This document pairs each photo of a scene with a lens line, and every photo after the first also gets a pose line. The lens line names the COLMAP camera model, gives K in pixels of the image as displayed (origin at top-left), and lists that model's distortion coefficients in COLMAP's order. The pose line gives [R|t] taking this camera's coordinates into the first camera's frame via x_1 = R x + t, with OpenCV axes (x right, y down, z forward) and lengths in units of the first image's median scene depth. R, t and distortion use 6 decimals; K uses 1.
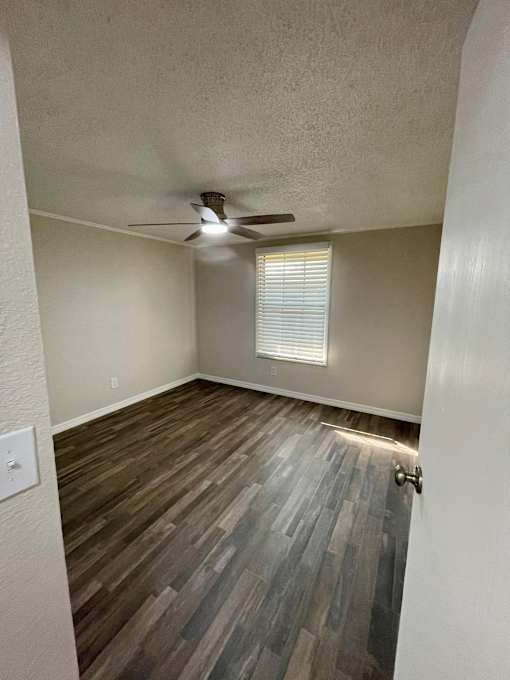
lens RADIAL K [[277.2, 0, 252.3], [0, 277.2, 338.3], [0, 0, 1]] dist [-0.002671, 0.000557]
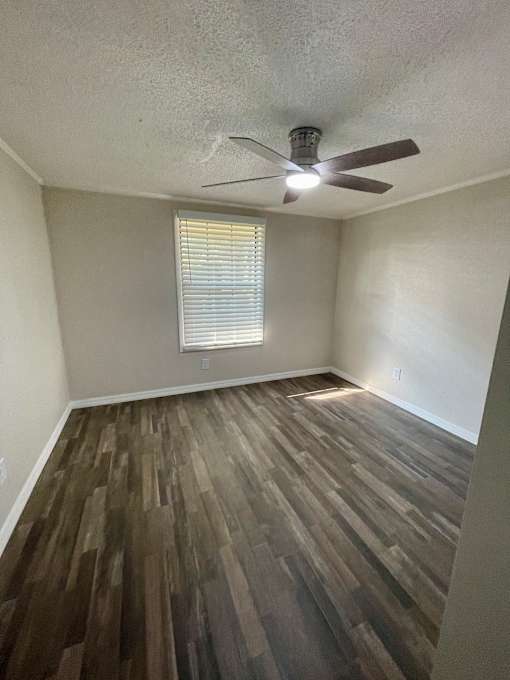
lens RADIAL K [[277.2, 0, 256.3], [0, 277.2, 337.8], [0, 0, 1]] dist [-0.002671, 0.000557]
pose [[0.607248, -0.170099, 0.776091, -0.562001], [0.123697, 0.985143, 0.119132, -0.051124], [-0.784824, 0.023658, 0.619266, 0.412628]]
